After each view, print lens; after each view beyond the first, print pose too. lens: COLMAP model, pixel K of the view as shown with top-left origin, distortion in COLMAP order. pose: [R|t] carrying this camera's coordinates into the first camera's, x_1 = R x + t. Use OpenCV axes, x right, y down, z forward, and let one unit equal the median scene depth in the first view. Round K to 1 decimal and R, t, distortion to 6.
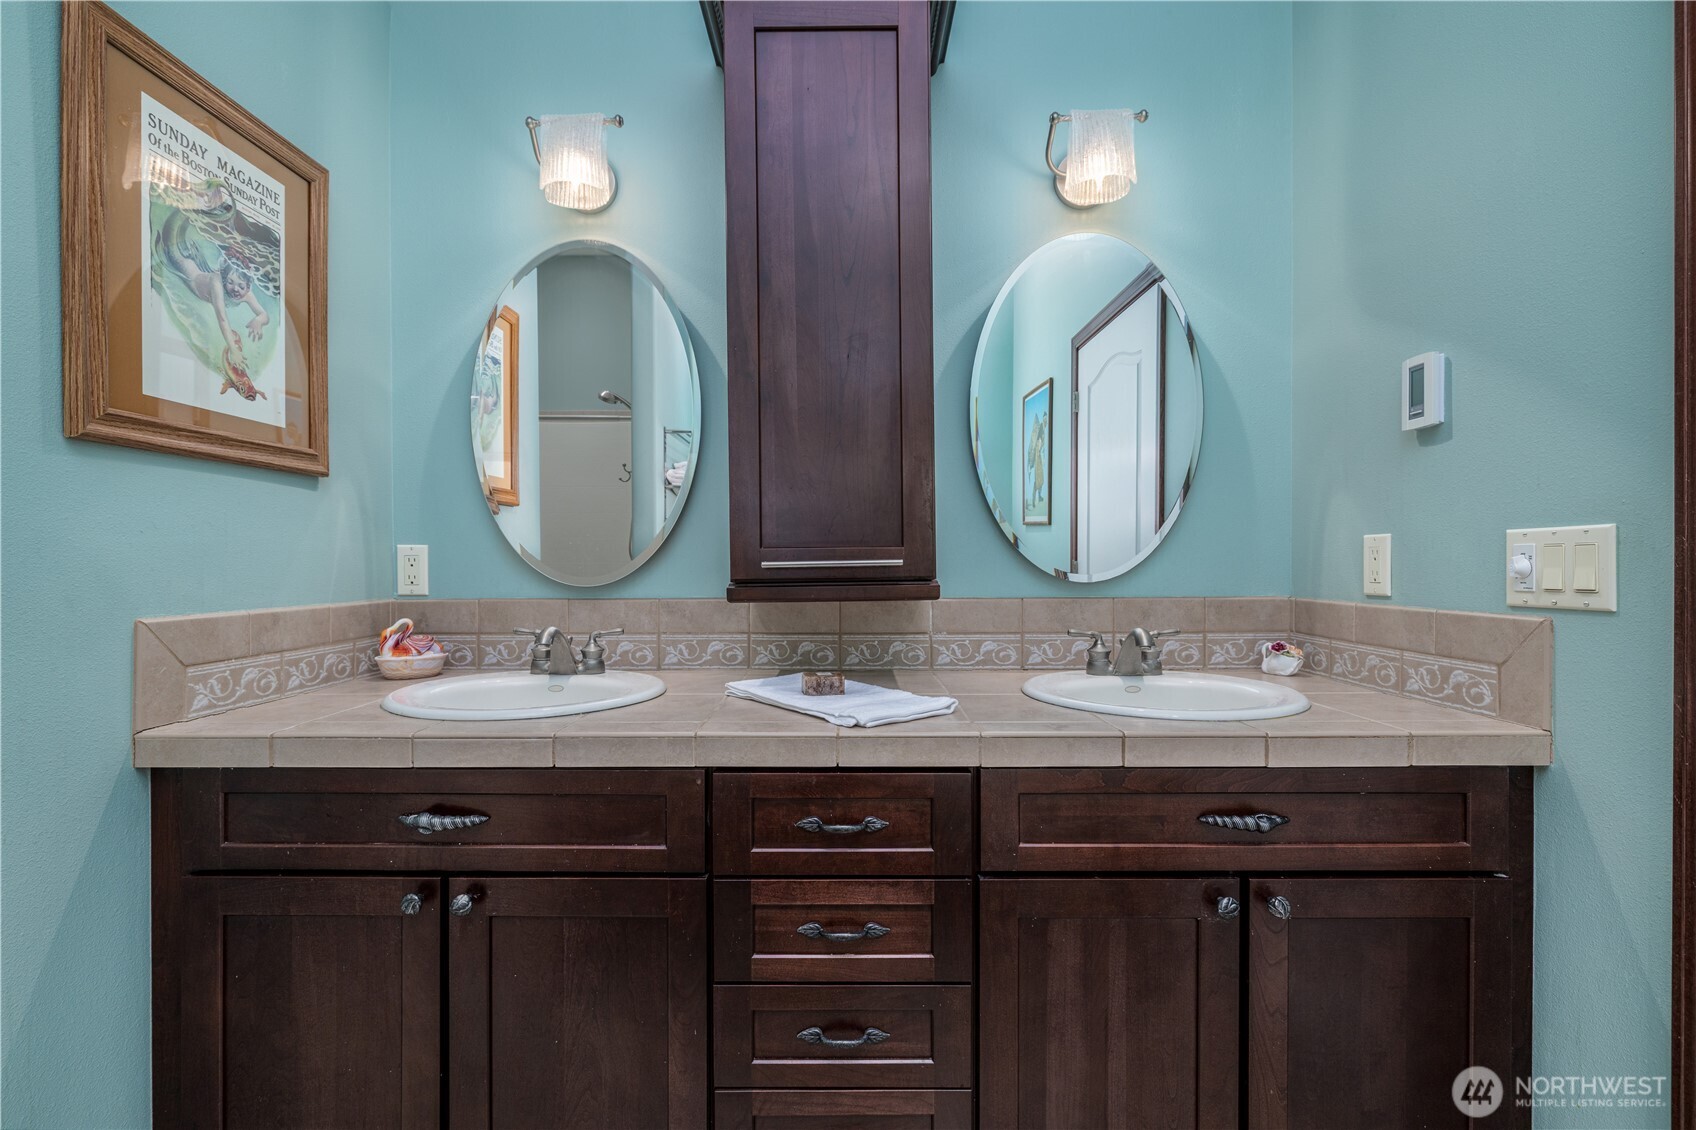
lens RADIAL K [[769.1, 0, 843.6], [0, 769.1, 567.7], [0, 0, 1]] dist [-0.002352, -0.001856]
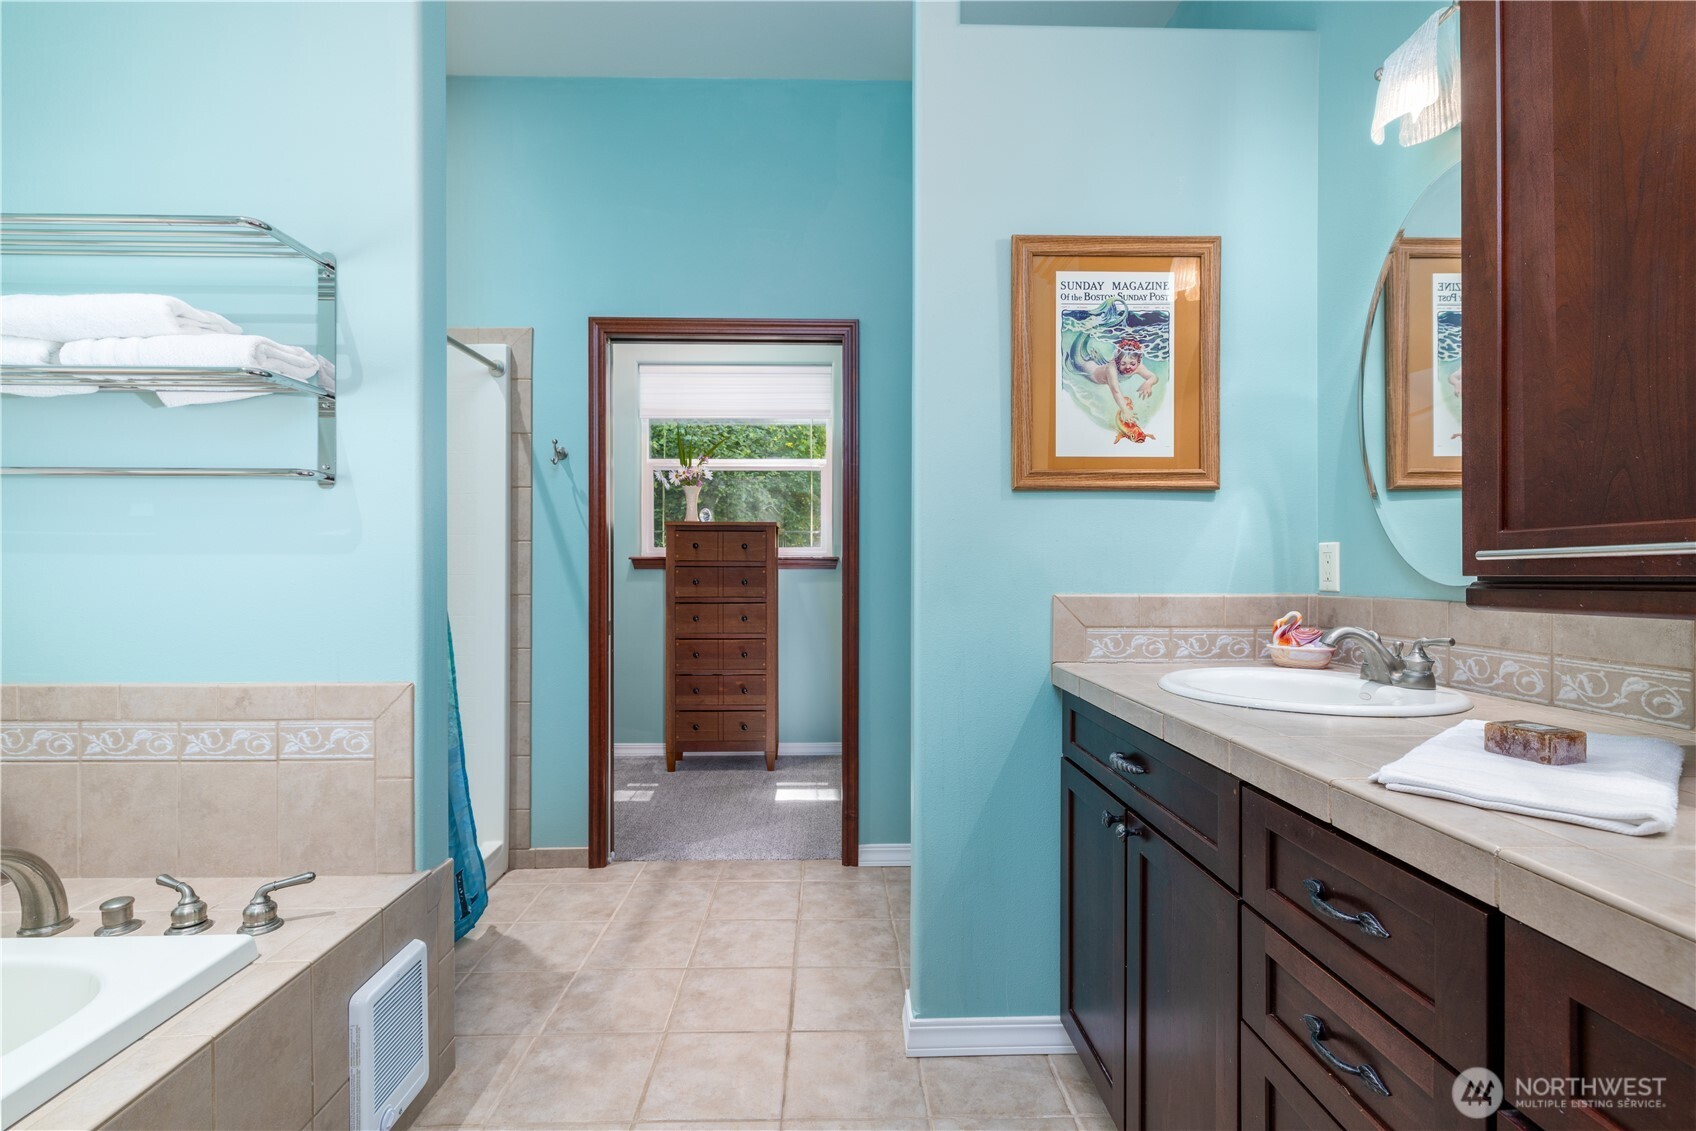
lens RADIAL K [[769.1, 0, 848.5], [0, 769.1, 571.1], [0, 0, 1]] dist [-0.002352, -0.001856]
pose [[0.035587, 0.004780, -0.999355, 0.592466], [-0.006411, 0.999969, 0.004555, 0.010888], [0.999346, 0.006245, 0.035617, 0.418240]]
